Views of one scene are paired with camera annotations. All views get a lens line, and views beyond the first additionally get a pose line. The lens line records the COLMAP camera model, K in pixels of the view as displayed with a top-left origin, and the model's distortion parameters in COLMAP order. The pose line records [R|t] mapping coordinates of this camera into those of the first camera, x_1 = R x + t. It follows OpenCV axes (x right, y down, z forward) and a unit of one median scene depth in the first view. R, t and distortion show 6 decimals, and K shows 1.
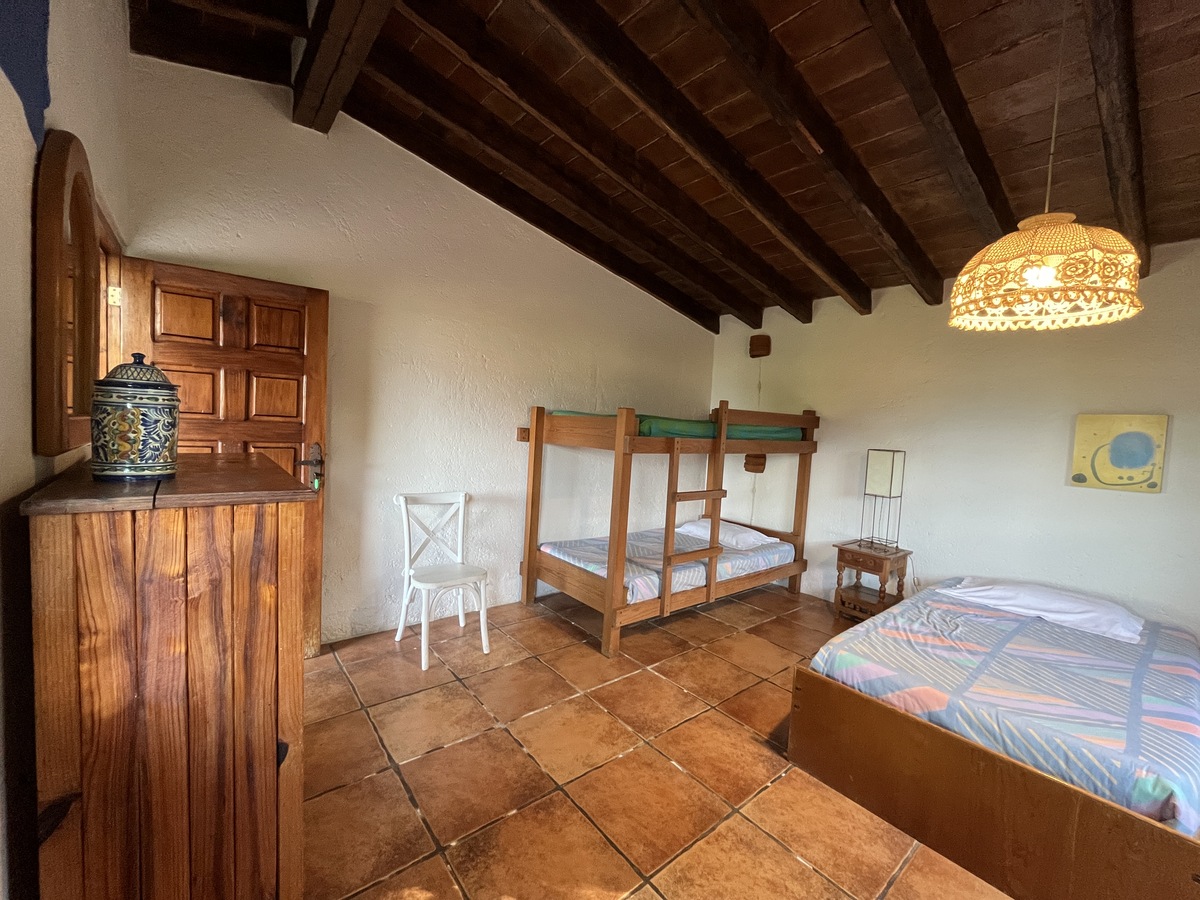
lens RADIAL K [[487.0, 0, 597.8], [0, 487.0, 449.6], [0, 0, 1]] dist [-0.004150, -0.000572]
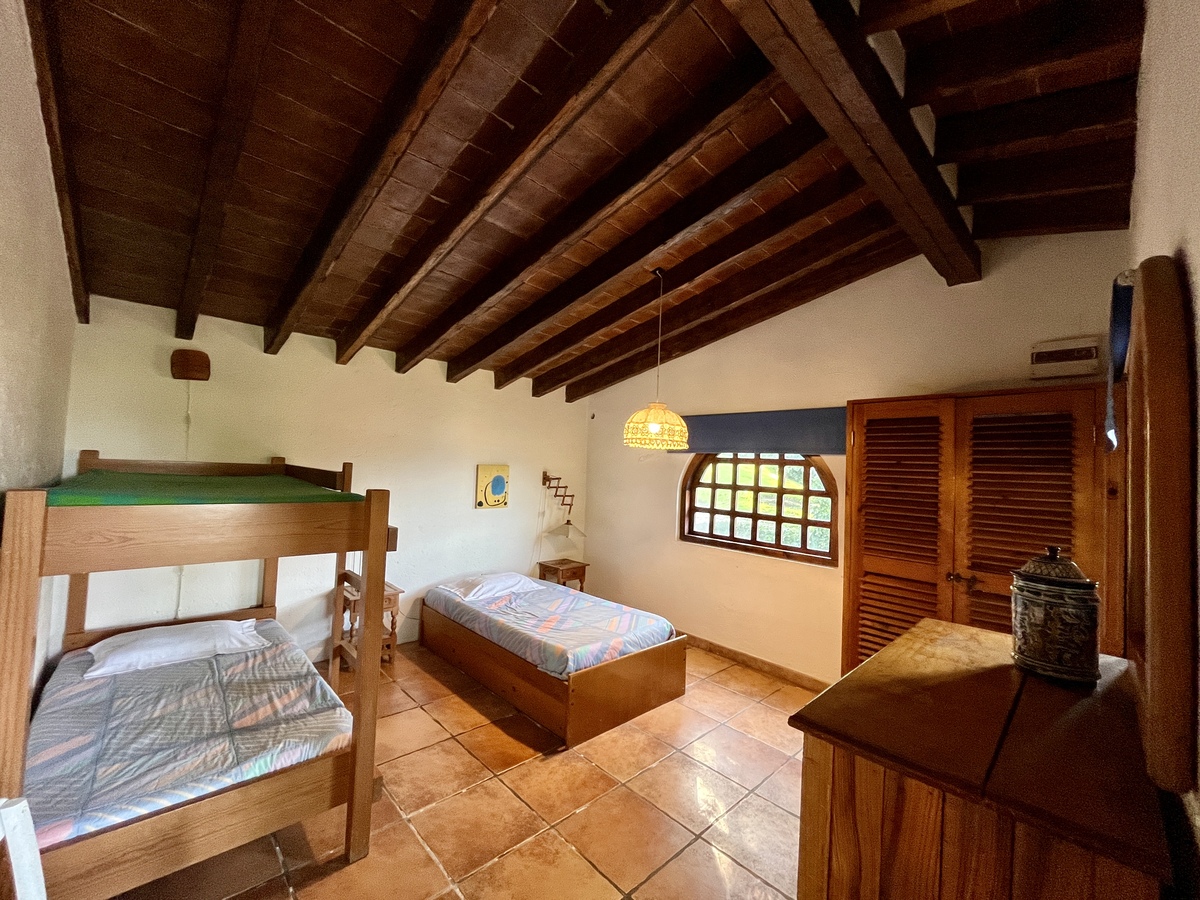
lens RADIAL K [[487.0, 0, 597.8], [0, 487.0, 449.6], [0, 0, 1]] dist [-0.004150, -0.000572]
pose [[-0.074953, -0.019311, 0.997000, -0.717208], [0.007814, 0.999770, 0.019952, -0.163443], [-0.997156, 0.009286, -0.074785, 0.772848]]
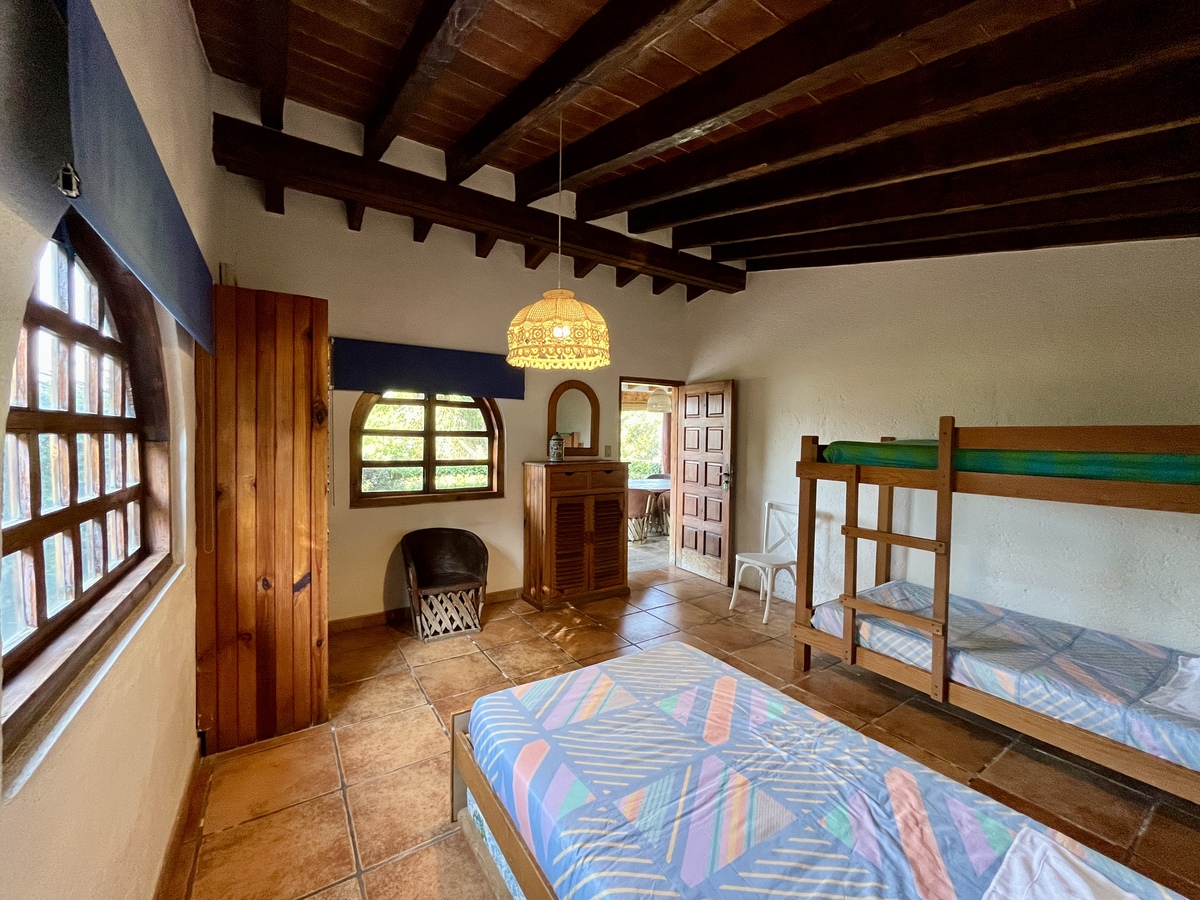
lens RADIAL K [[487.0, 0, 597.8], [0, 487.0, 449.6], [0, 0, 1]] dist [-0.004150, -0.000572]
pose [[-0.098552, -0.021488, -0.994900, 1.237696], [-0.067570, 0.997604, -0.014853, -0.009632], [0.992835, 0.065762, -0.099768, 0.686452]]
